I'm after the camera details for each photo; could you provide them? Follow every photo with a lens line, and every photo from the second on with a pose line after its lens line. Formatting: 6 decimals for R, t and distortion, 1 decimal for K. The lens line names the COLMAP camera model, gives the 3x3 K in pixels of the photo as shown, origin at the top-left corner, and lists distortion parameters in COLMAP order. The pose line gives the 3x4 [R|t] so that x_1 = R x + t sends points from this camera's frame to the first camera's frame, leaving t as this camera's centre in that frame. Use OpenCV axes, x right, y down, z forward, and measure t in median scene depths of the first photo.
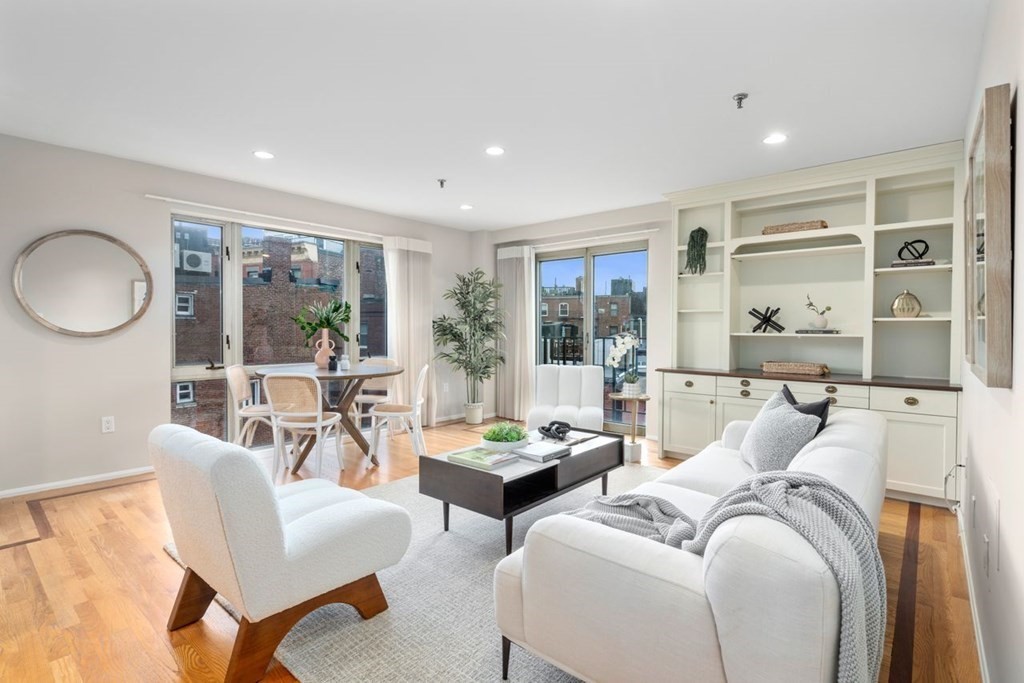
lens RADIAL K [[484.4, 0, 512.0], [0, 484.4, 341.5], [0, 0, 1]] dist [0.003056, 0.000425]
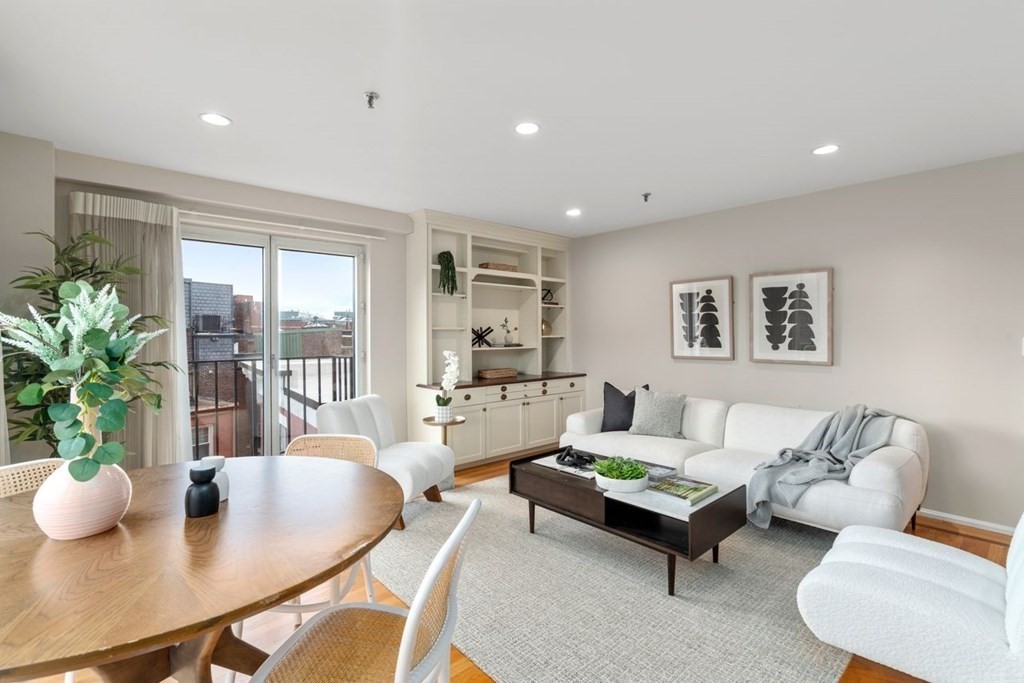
lens RADIAL K [[484.4, 0, 512.0], [0, 484.4, 341.5], [0, 0, 1]] dist [0.003056, 0.000425]
pose [[0.121383, -0.028828, 0.992187, -0.645817], [0.029767, 0.999234, 0.025391, -0.057356], [-0.992159, 0.026452, 0.122148, 0.717961]]
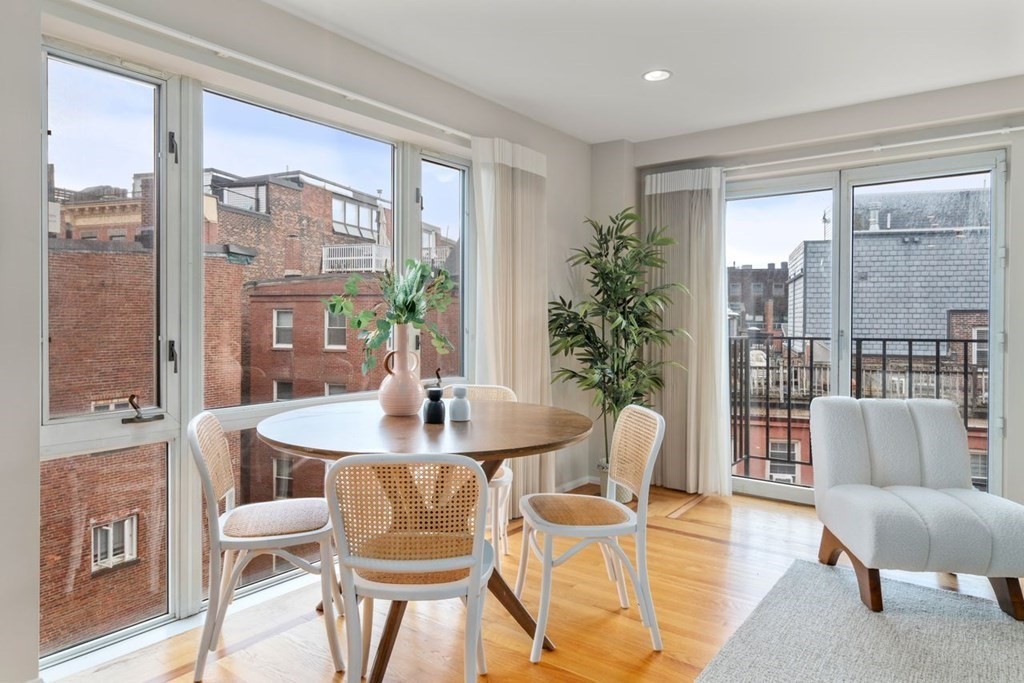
lens RADIAL K [[642.6, 0, 513.1], [0, 642.6, 337.0], [0, 0, 1]] dist [0.008779, 0.003127]
pose [[0.997380, -0.002766, 0.072291, -0.322691], [0.002619, 0.999994, 0.002121, -0.016336], [-0.072297, -0.001926, 0.997381, 0.406587]]
